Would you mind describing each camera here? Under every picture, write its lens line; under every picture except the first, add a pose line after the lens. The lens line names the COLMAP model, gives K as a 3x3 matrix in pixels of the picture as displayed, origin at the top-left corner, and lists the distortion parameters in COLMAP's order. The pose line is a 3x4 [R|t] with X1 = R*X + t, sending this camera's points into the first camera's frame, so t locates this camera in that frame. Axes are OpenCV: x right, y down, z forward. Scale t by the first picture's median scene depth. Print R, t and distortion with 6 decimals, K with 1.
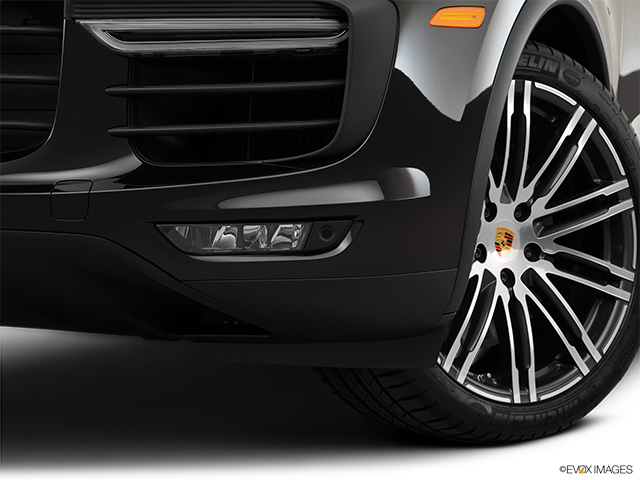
lens RADIAL K [[1526.4, 0, 320.0], [0, 1526.4, 240.0], [0, 0, 1]] dist [0.272613, -0.023665]
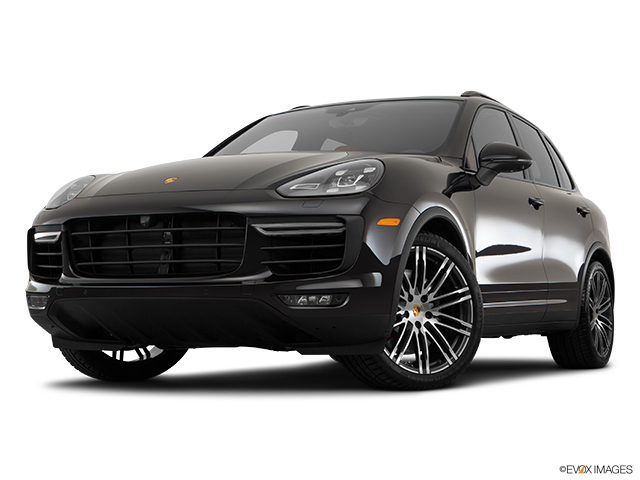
lens RADIAL K [[1088.9, 0, 320.0], [0, 1088.9, 240.0], [0, 0, 1]] dist [0.006838, -0.026924]
pose [[0.997212, -0.011155, -0.073779, 0.096372], [0.001073, 0.990804, -0.135303, 0.129040], [0.074609, 0.134847, 0.988054, -0.794044]]
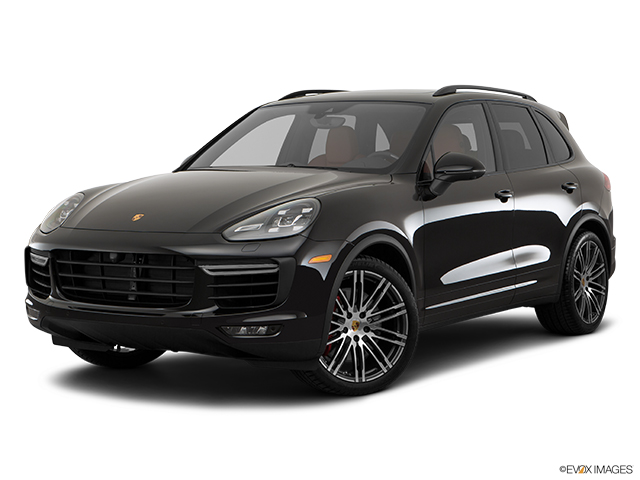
lens RADIAL K [[1194.9, 0, 320.0], [0, 1194.9, 240.0], [0, 0, 1]] dist [0.149869, 0.005584]
pose [[0.984999, -0.000701, -0.172557, 0.446392], [-0.000488, 0.999976, -0.006846, -0.145637], [0.172558, 0.006827, 0.984976, -1.231157]]
